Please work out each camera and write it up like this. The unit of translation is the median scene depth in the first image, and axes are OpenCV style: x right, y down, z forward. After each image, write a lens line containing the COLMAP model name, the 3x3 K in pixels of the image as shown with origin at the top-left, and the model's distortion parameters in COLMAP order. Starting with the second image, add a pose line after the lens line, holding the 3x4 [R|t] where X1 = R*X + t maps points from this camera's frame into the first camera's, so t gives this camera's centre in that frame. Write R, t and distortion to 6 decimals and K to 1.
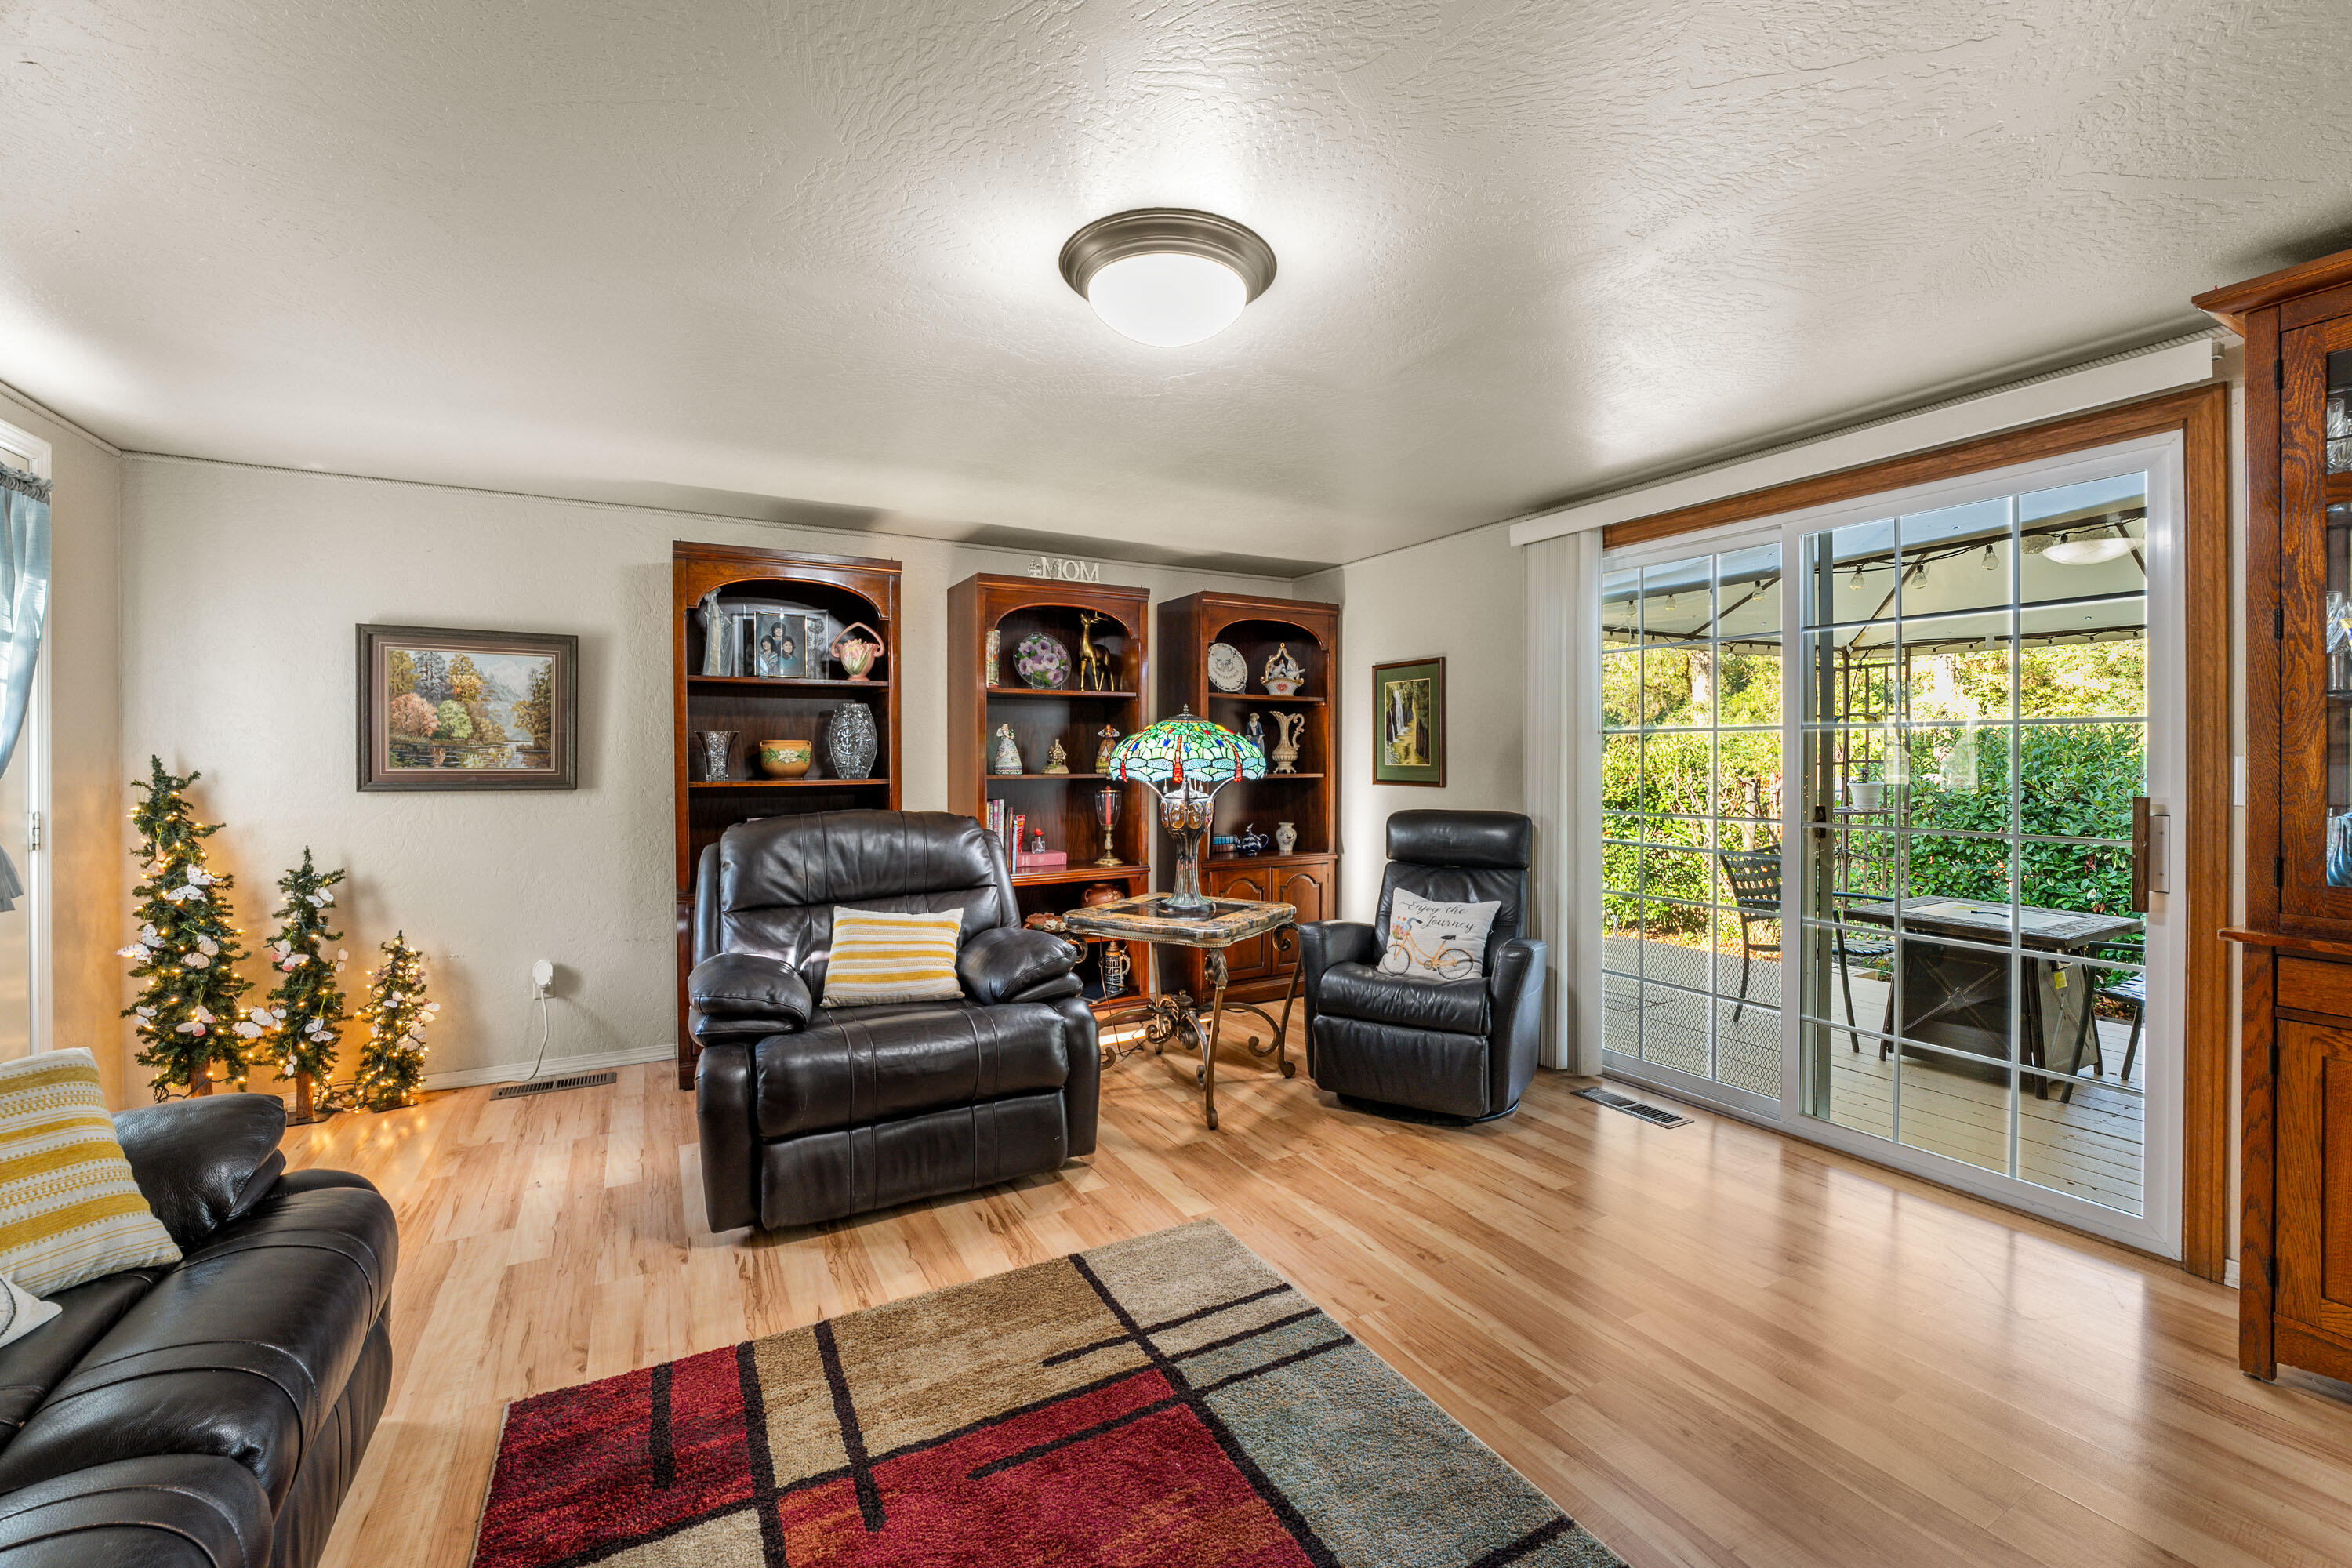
lens RADIAL K [[937.4, 0, 1161.8], [0, 937.4, 747.0], [0, 0, 1]] dist [-0.000525, -0.000323]
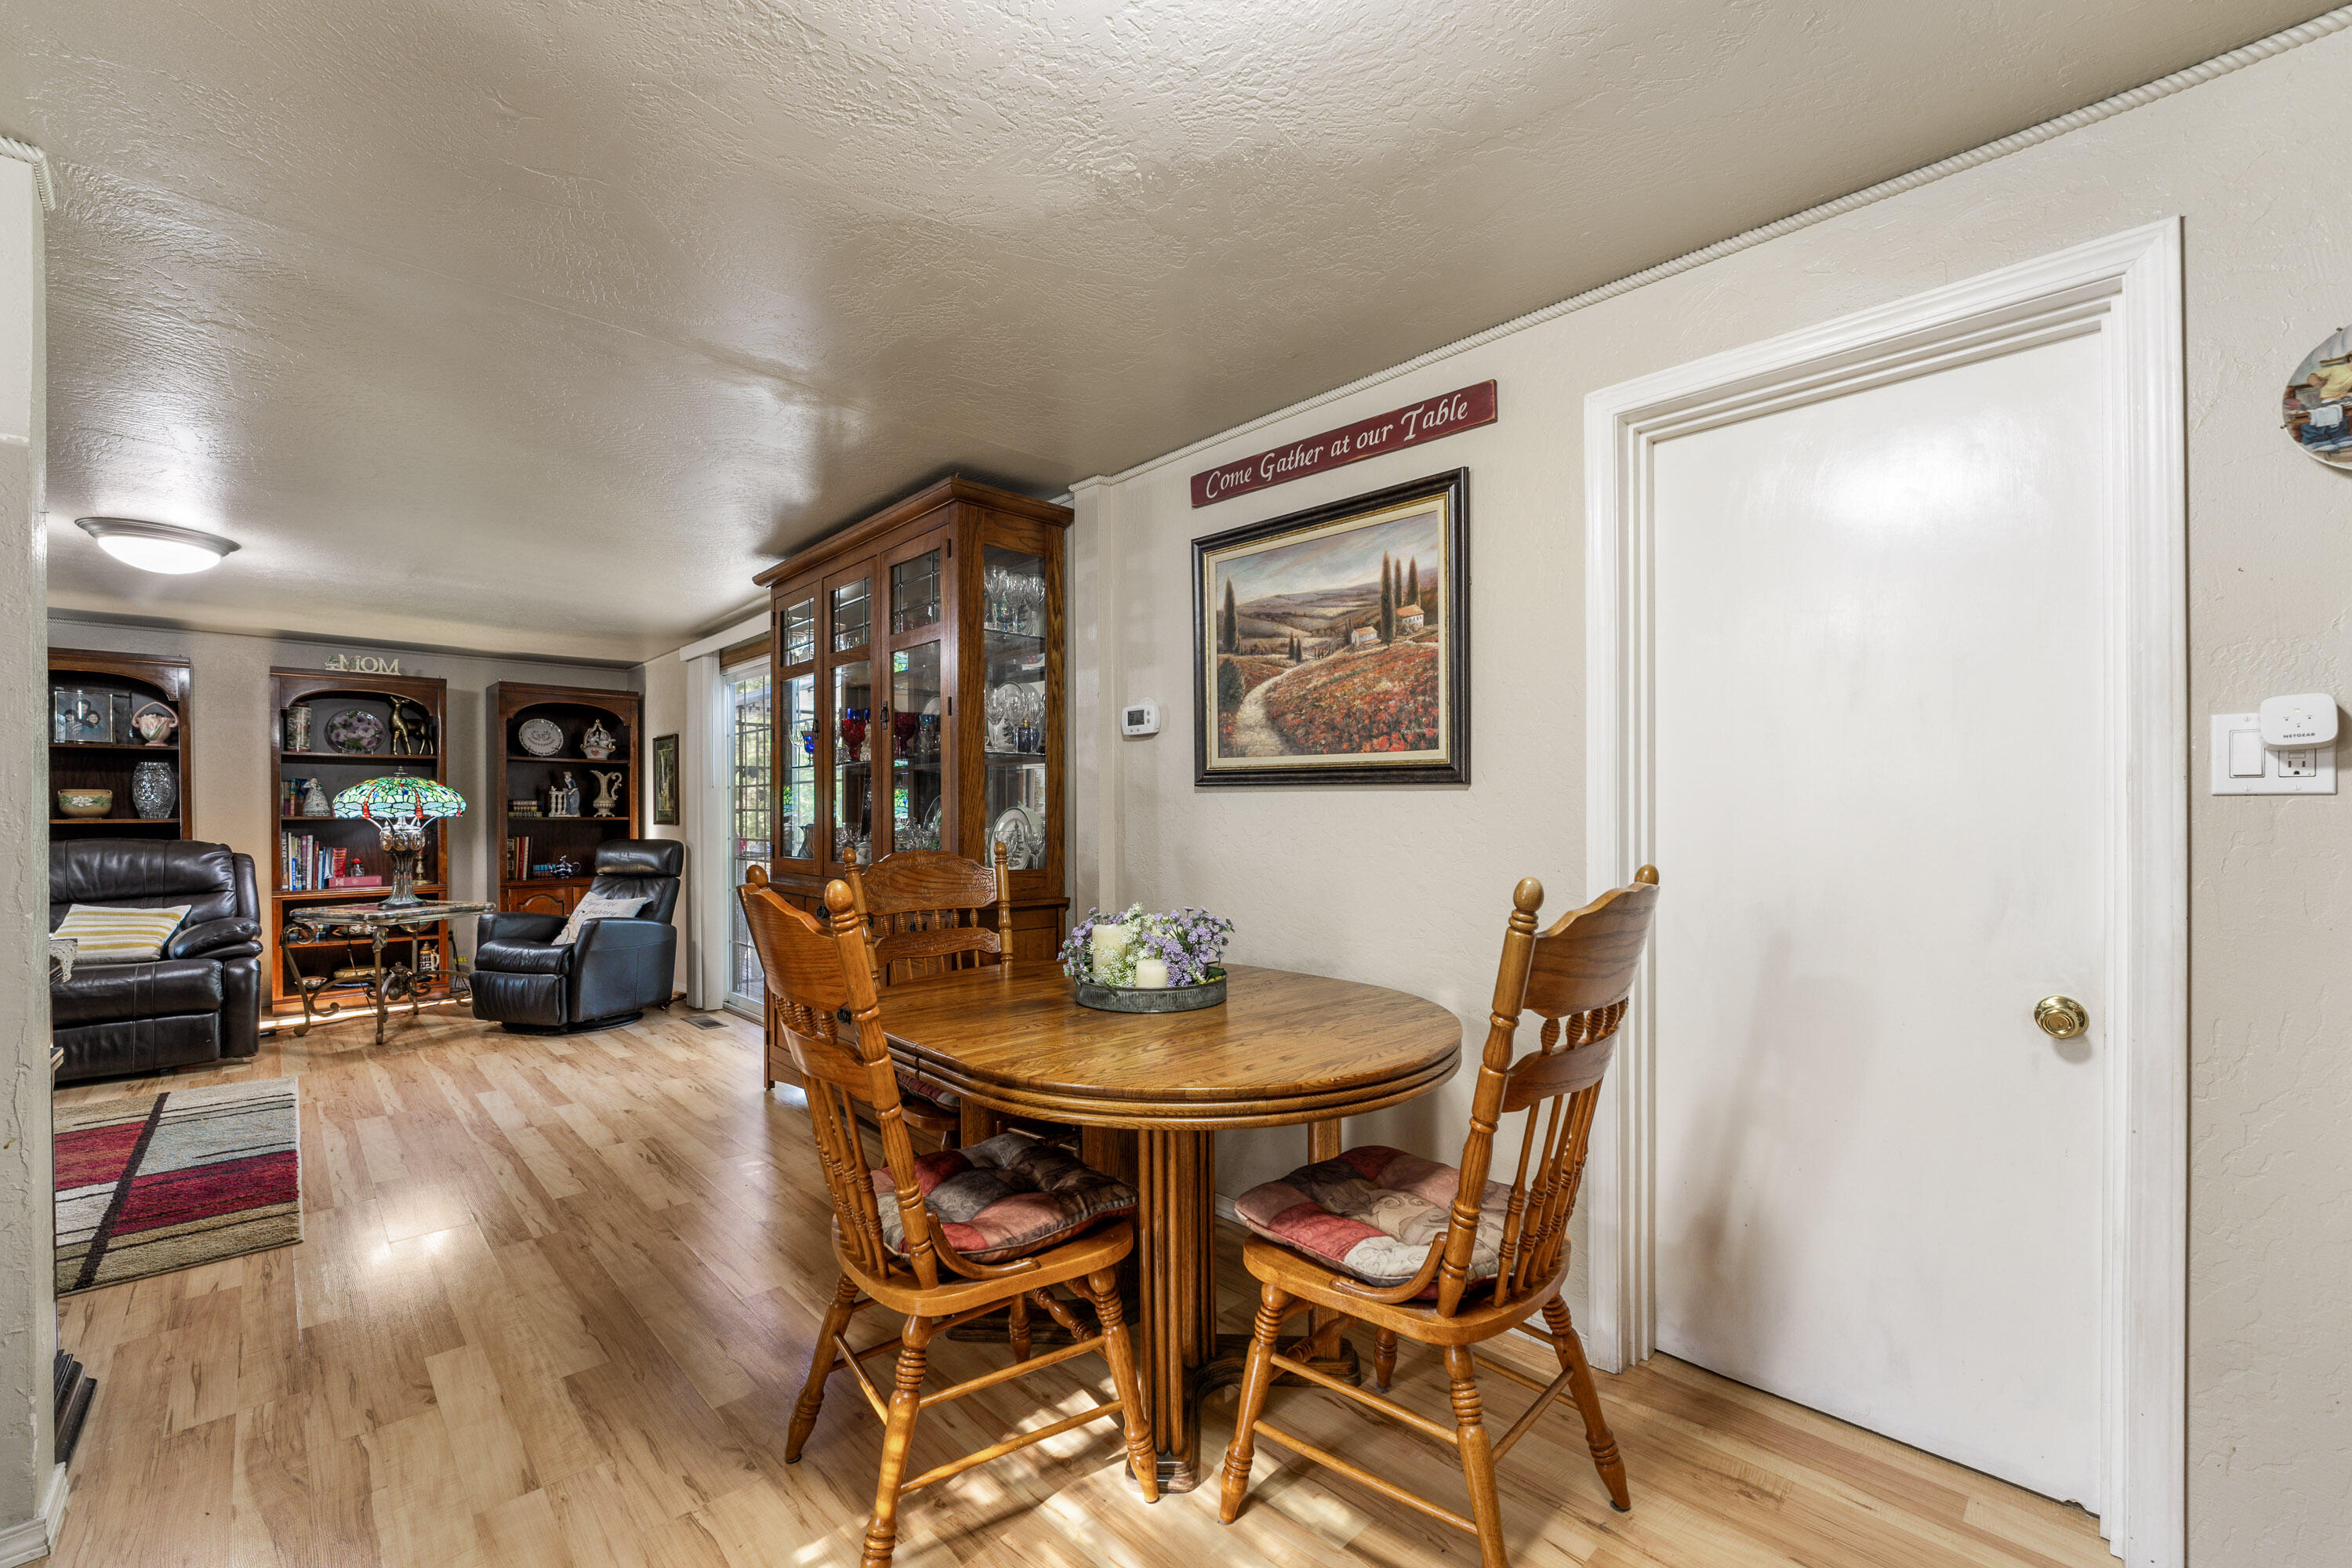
lens RADIAL K [[937.4, 0, 1122.6], [0, 937.4, 811.6], [0, 0, 1]] dist [-0.000525, -0.000323]
pose [[0.972053, -0.000668, 0.234760, 0.843137], [-0.001201, 0.999969, 0.007816, 0.014273], [-0.234758, -0.007879, 0.972022, -0.741415]]
